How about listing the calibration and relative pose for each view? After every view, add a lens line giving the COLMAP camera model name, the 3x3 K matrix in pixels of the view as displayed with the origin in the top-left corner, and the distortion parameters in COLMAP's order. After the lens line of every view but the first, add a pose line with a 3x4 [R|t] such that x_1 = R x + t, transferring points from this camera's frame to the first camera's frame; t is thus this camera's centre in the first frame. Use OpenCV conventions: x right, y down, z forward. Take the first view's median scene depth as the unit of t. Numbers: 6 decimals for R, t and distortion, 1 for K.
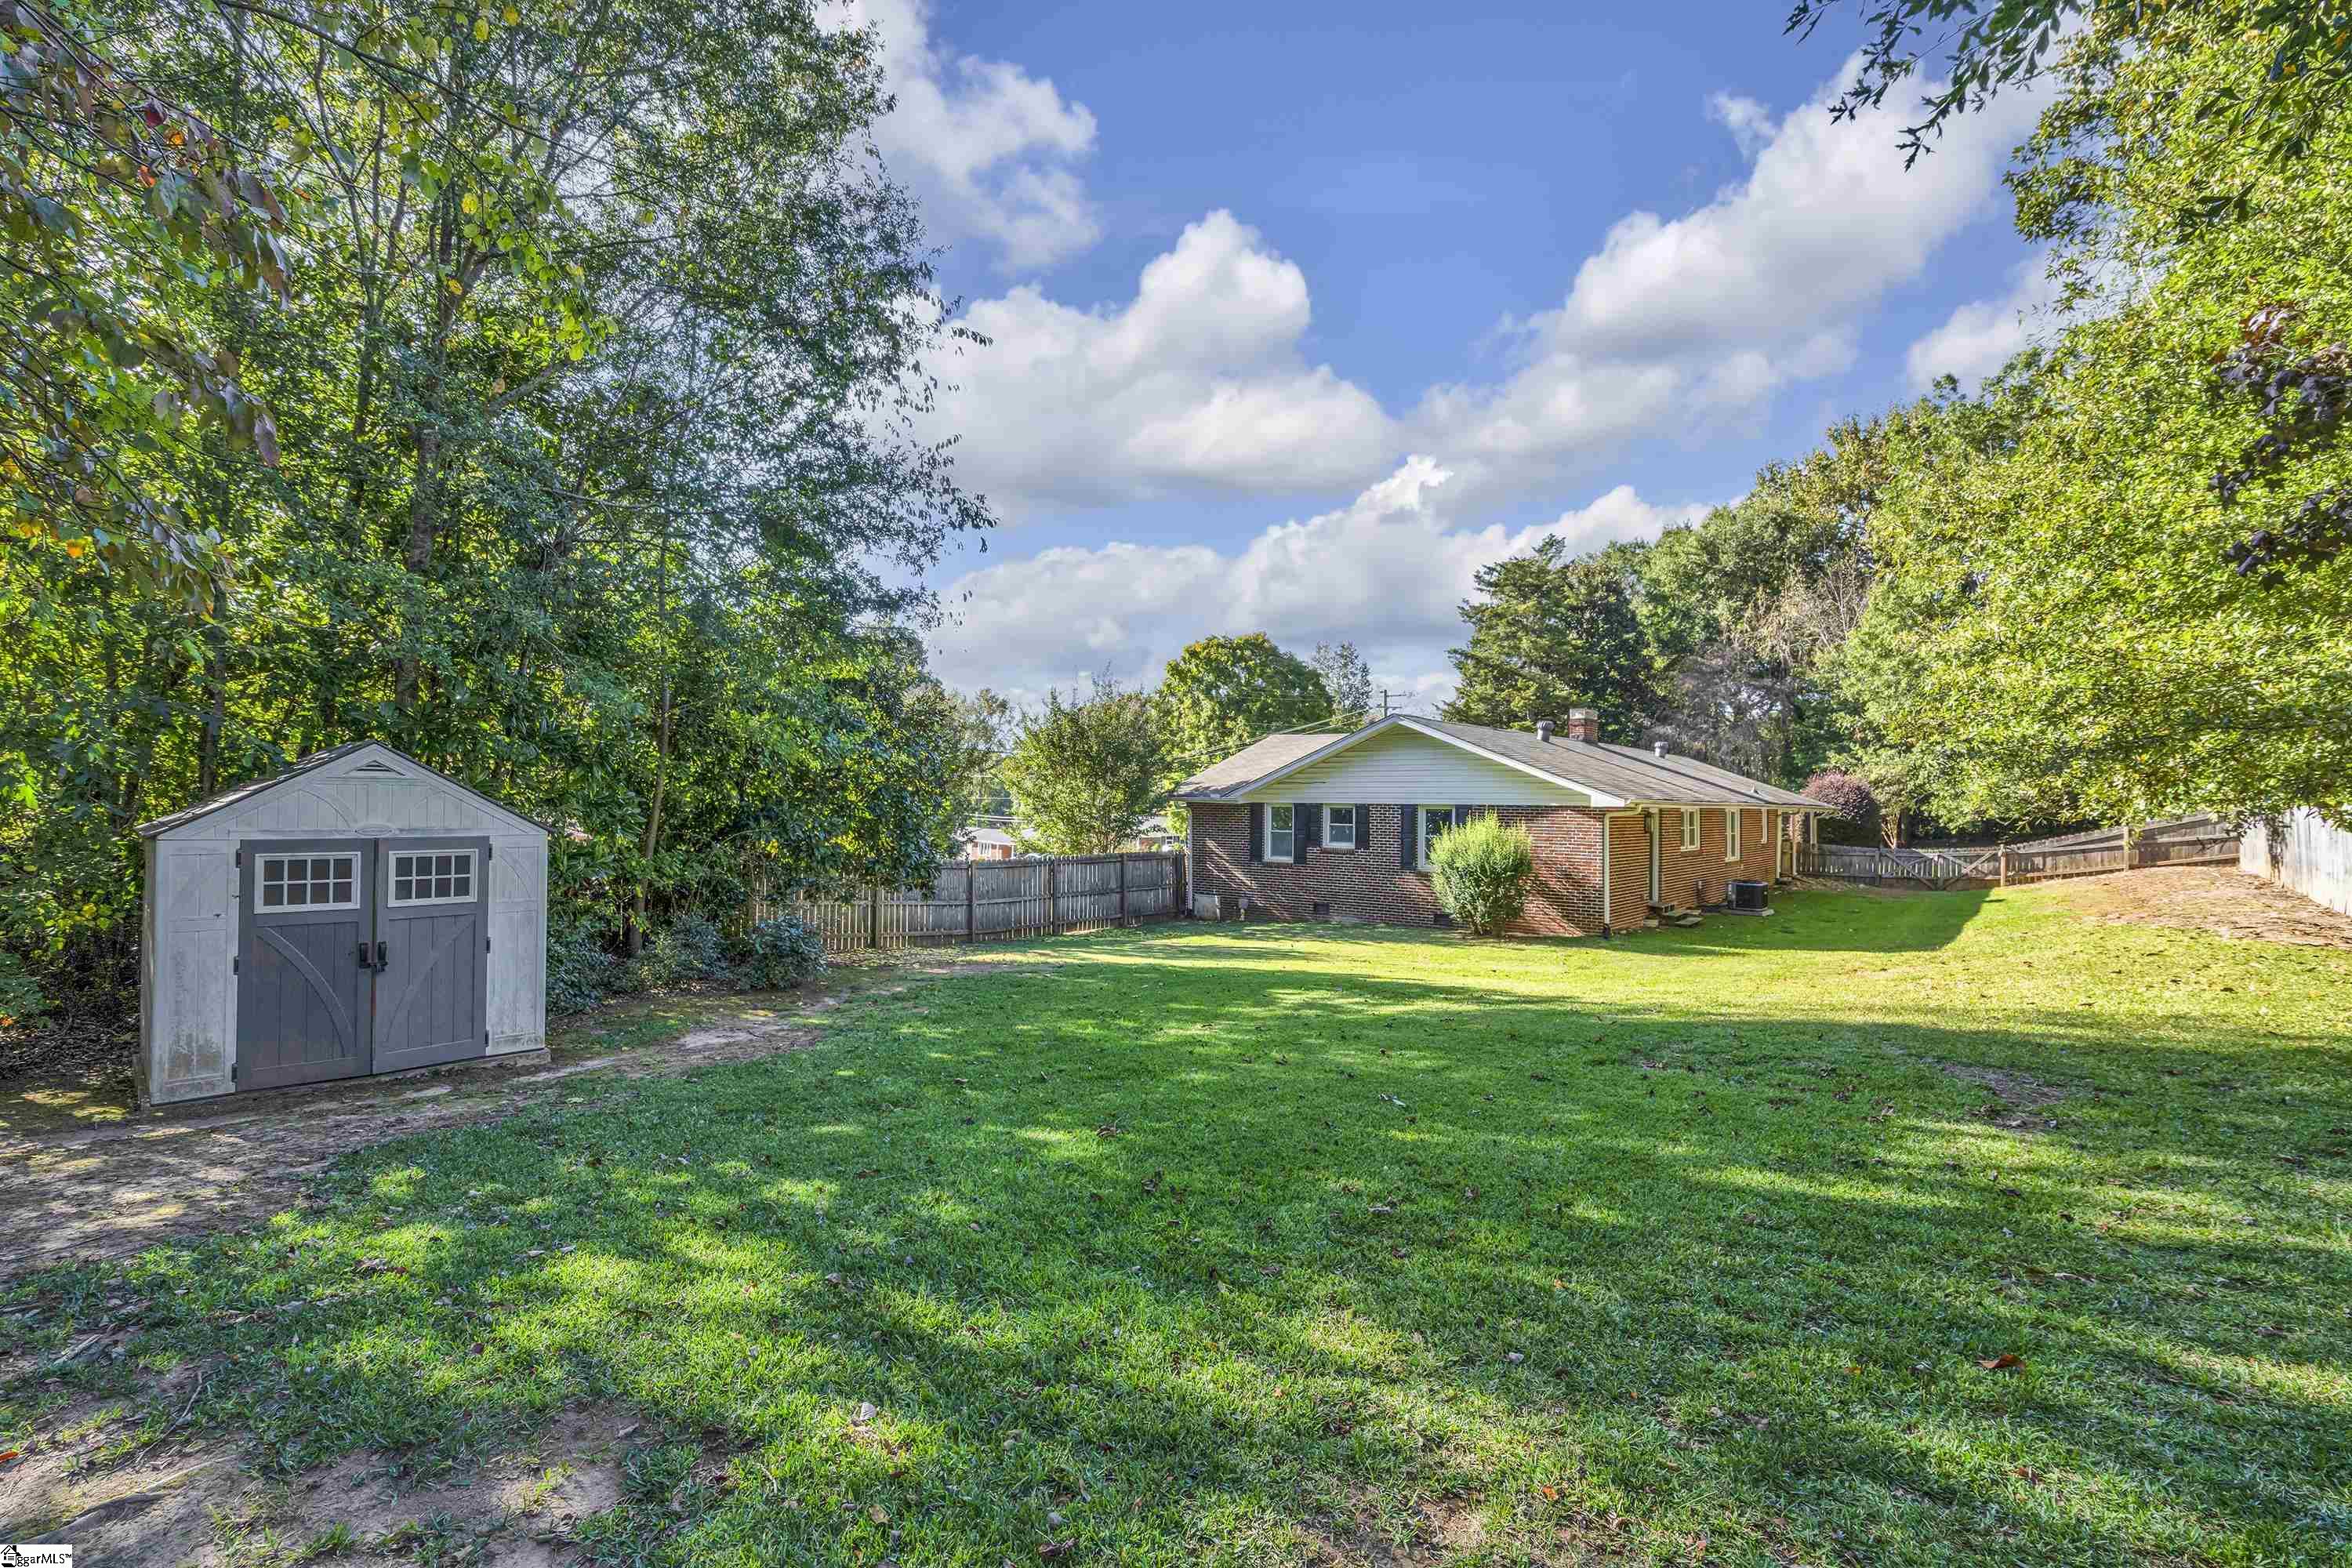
lens RADIAL K [[1067.8, 0, 1169.8], [0, 1067.8, 783.3], [0, 0, 1]] dist [-0.004389, -0.000701]
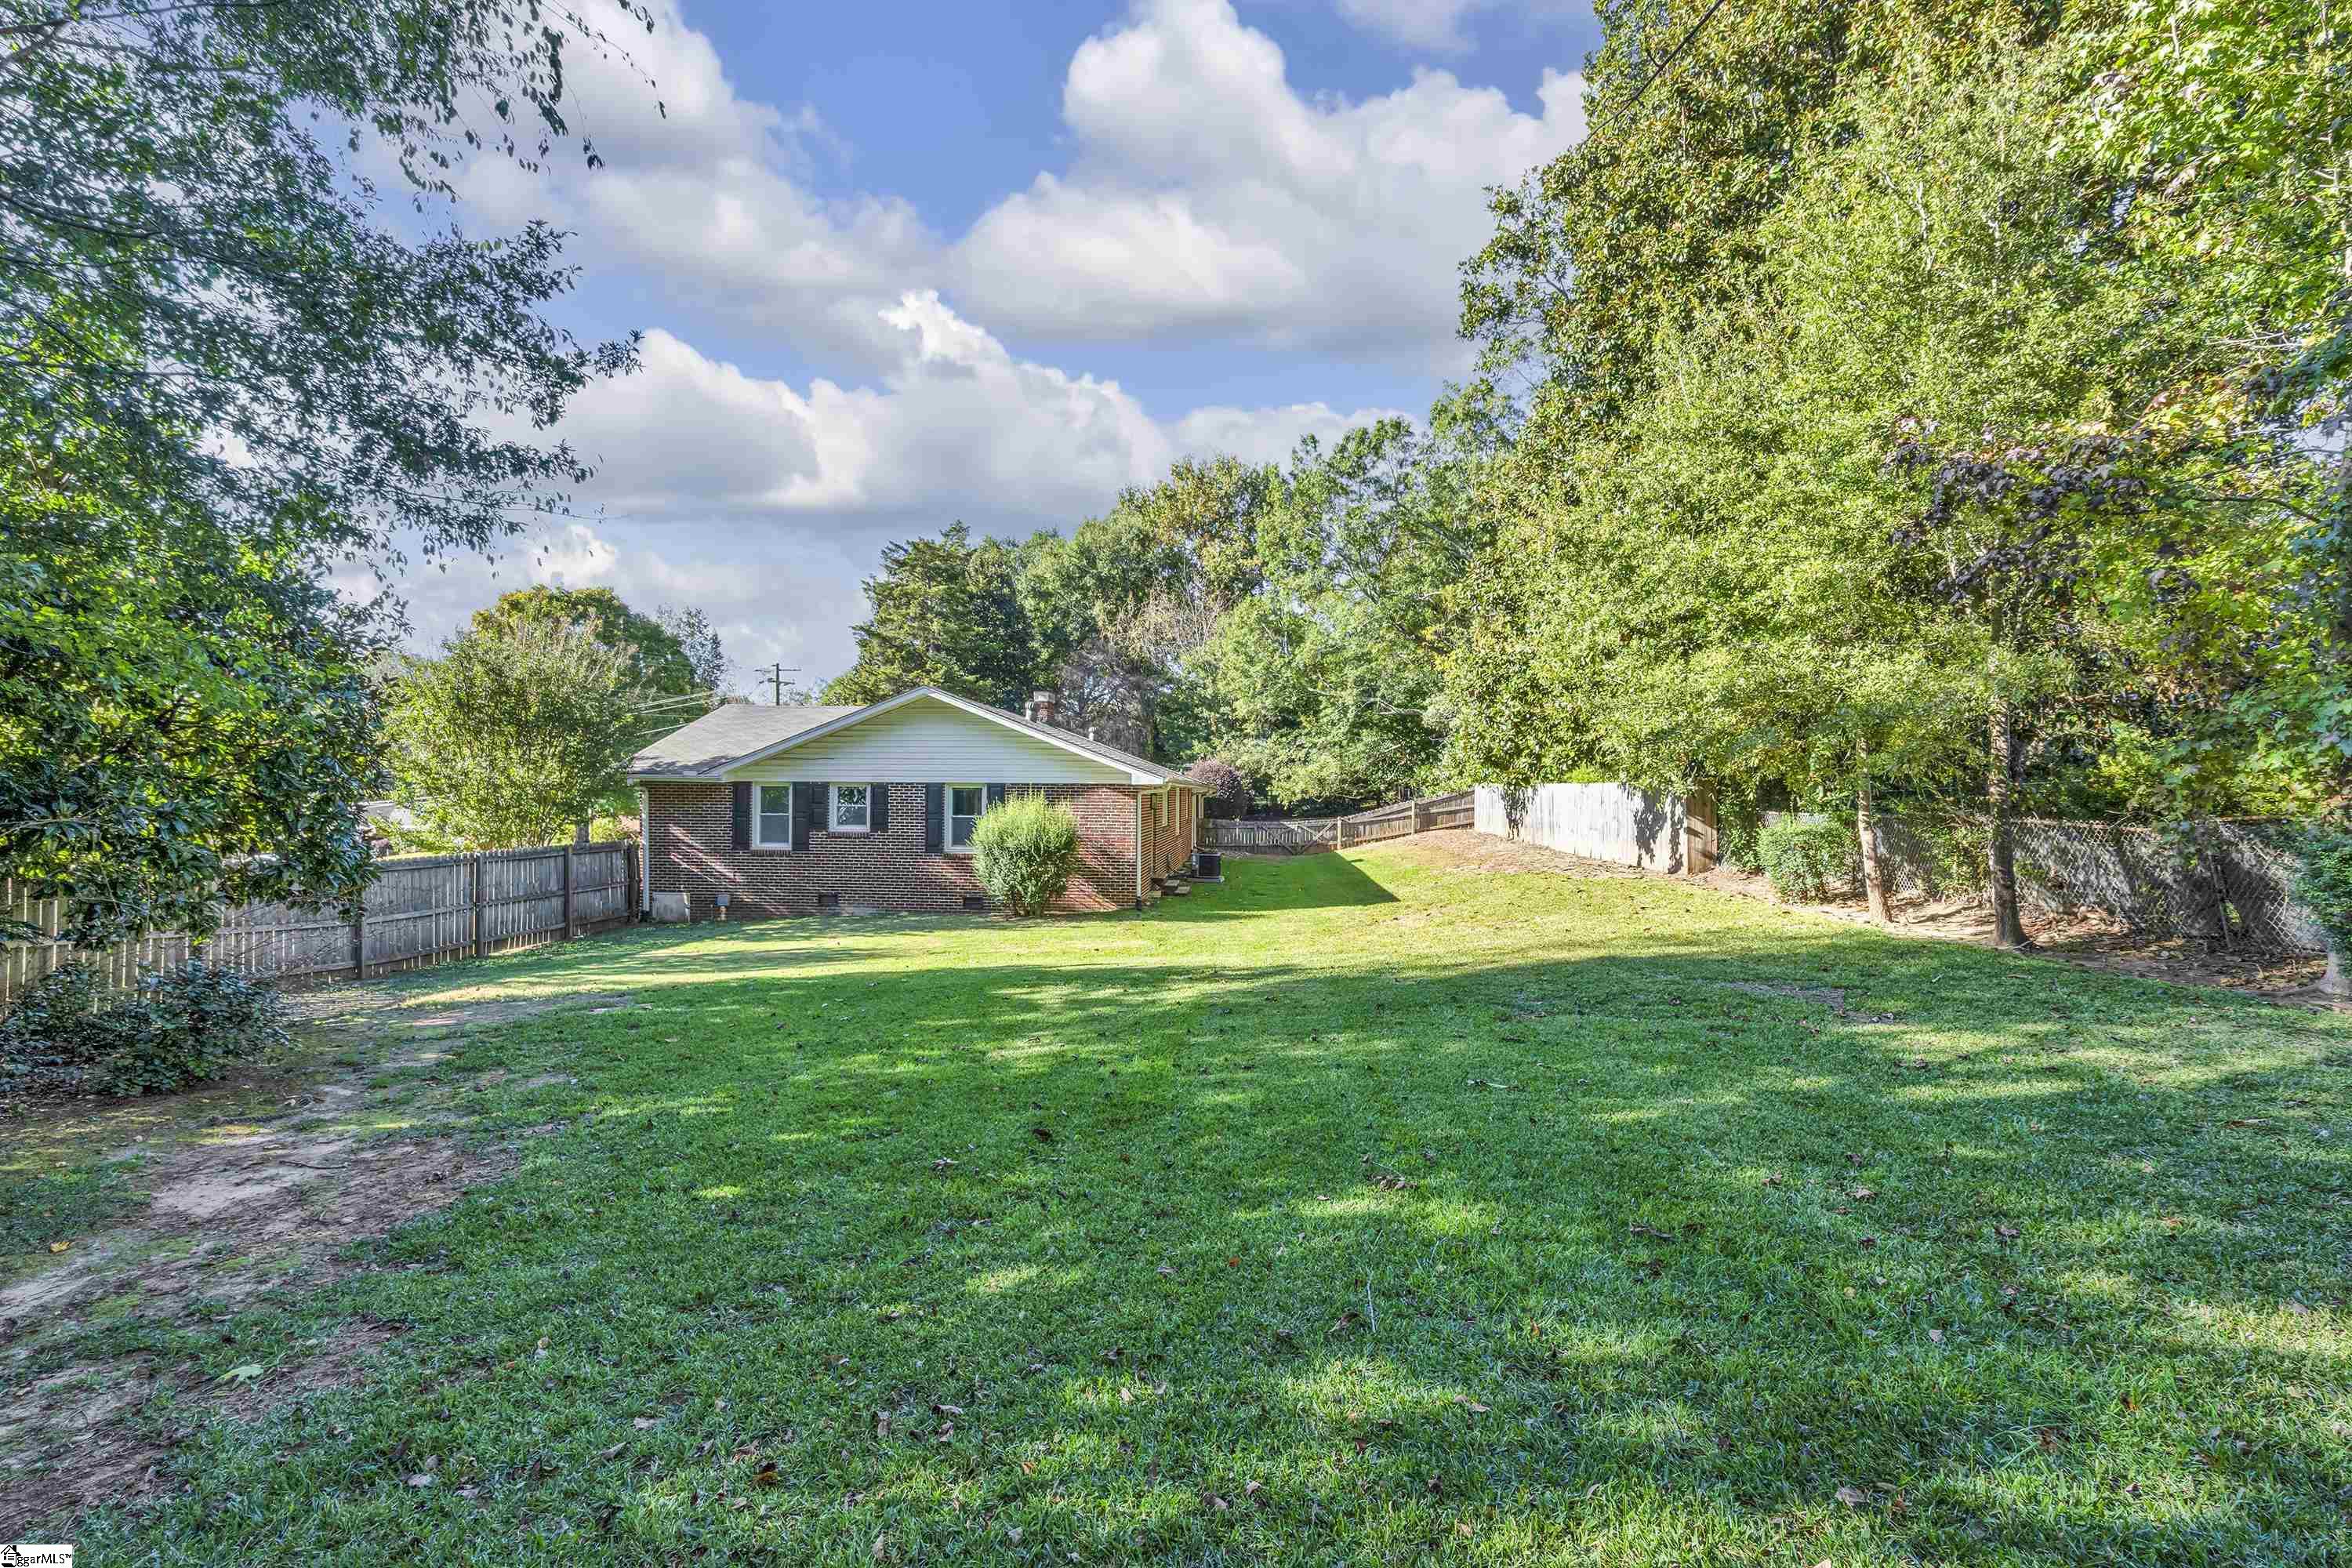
lens RADIAL K [[1067.8, 0, 1176.3], [0, 1067.8, 790.9], [0, 0, 1]] dist [-0.004389, -0.000701]
pose [[0.810332, -0.003272, 0.585961, -0.132921], [-0.009154, 0.999792, 0.018241, 0.006566], [-0.585899, -0.020145, 0.810134, 0.099611]]
